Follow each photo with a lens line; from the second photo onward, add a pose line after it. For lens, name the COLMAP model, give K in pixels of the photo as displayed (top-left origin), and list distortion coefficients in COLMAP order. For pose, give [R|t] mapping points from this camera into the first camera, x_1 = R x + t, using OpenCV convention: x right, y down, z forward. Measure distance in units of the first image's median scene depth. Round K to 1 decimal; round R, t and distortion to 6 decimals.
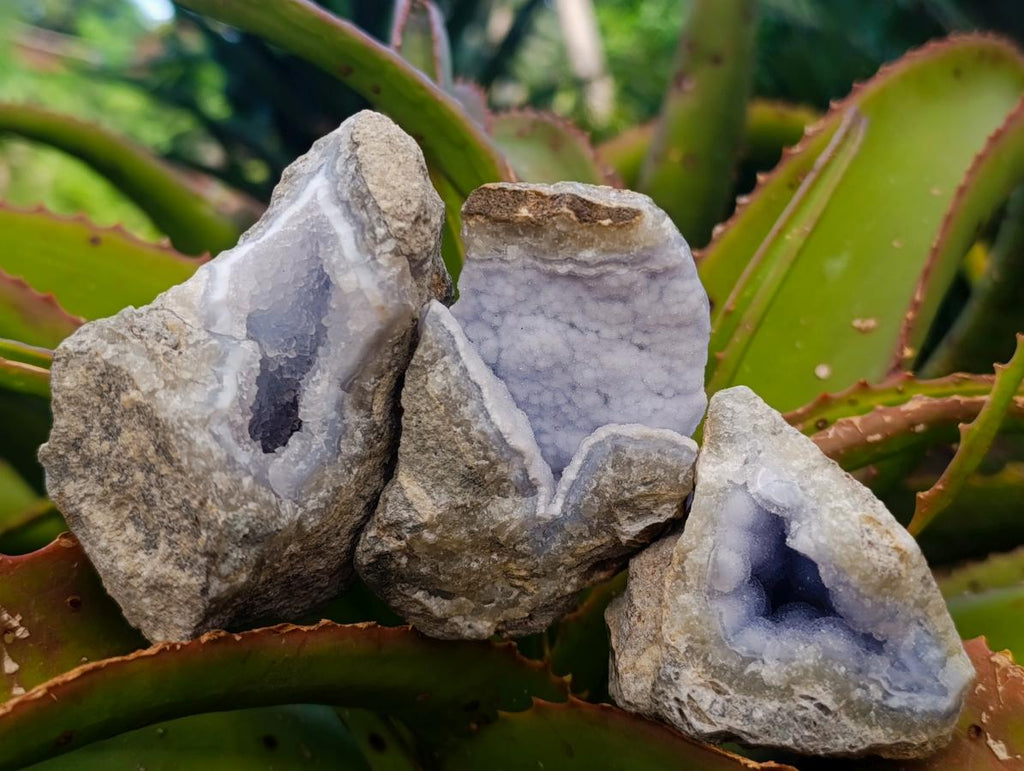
lens RADIAL K [[1563.8, 0, 512.0], [0, 1563.8, 385.5], [0, 0, 1]] dist [0.201967, -0.858507]
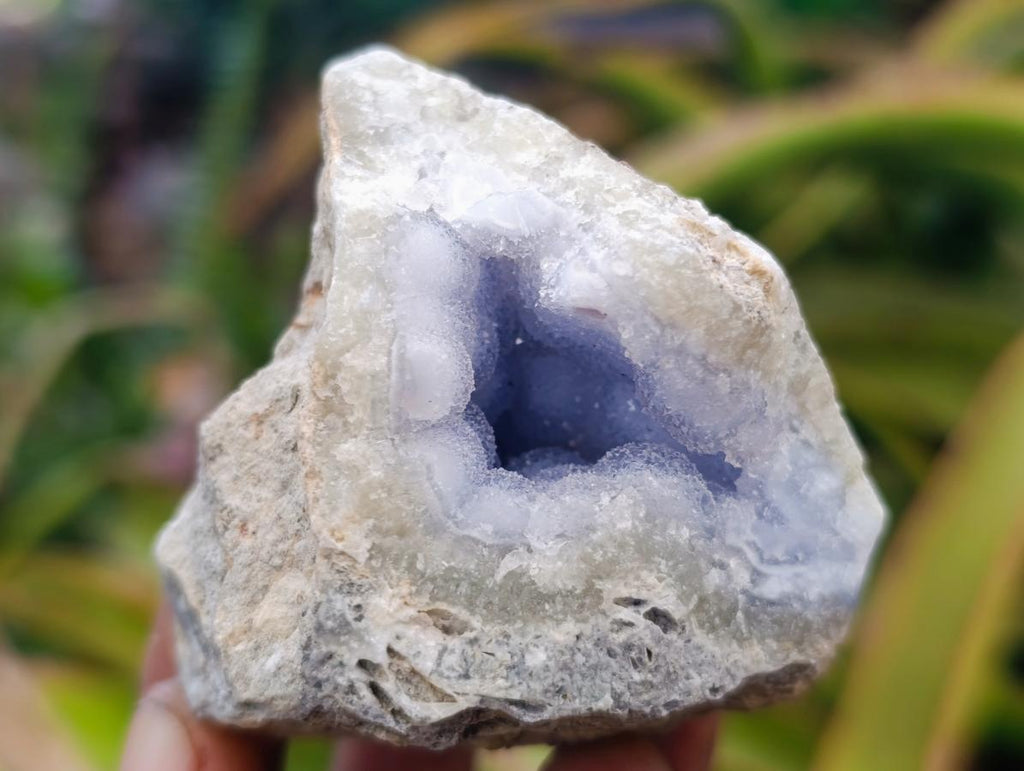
lens RADIAL K [[1563.8, 0, 512.0], [0, 1563.8, 385.5], [0, 0, 1]] dist [0.201967, -0.858507]
pose [[0.922811, -0.117328, 0.366952, -0.015801], [0.143538, 0.988627, -0.044870, 0.146424], [-0.357514, 0.094078, 0.929157, 0.550579]]
